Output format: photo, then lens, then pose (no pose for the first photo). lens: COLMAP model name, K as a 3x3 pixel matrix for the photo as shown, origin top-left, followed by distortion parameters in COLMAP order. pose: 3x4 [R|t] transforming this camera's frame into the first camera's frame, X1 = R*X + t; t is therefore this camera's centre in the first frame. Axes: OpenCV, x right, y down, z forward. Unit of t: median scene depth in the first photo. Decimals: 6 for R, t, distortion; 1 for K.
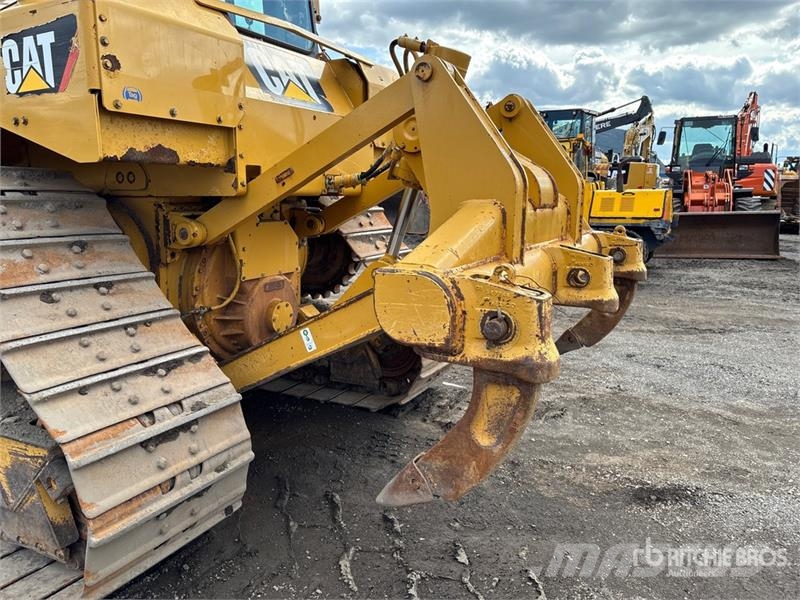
lens RADIAL K [[602.7, 0, 400.0], [0, 602.7, 300.0], [0, 0, 1]] dist [0.060511, -0.078312]
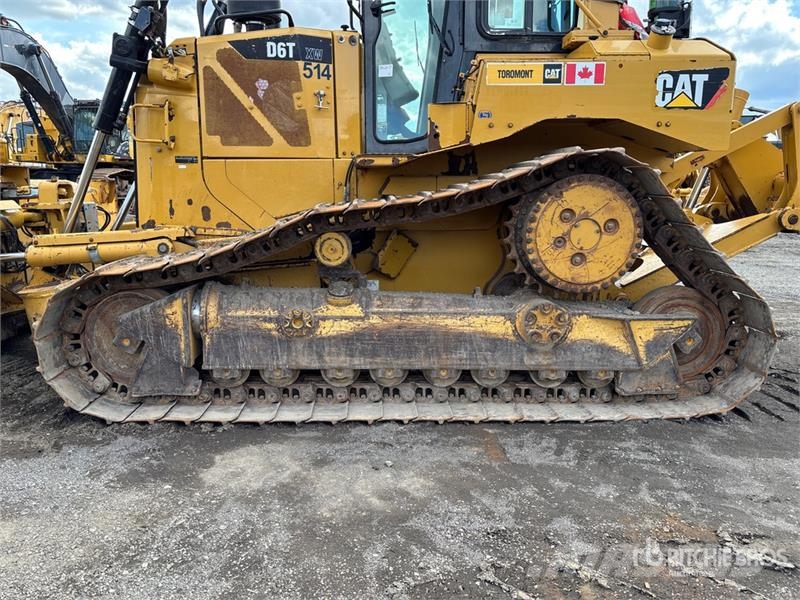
lens RADIAL K [[602.7, 0, 400.0], [0, 602.7, 300.0], [0, 0, 1]] dist [0.060511, -0.078312]
pose [[0.860432, -0.096527, 0.500340, -0.435305], [0.087614, 0.995296, 0.041346, 0.009675], [-0.501977, 0.008261, 0.864841, -0.011392]]
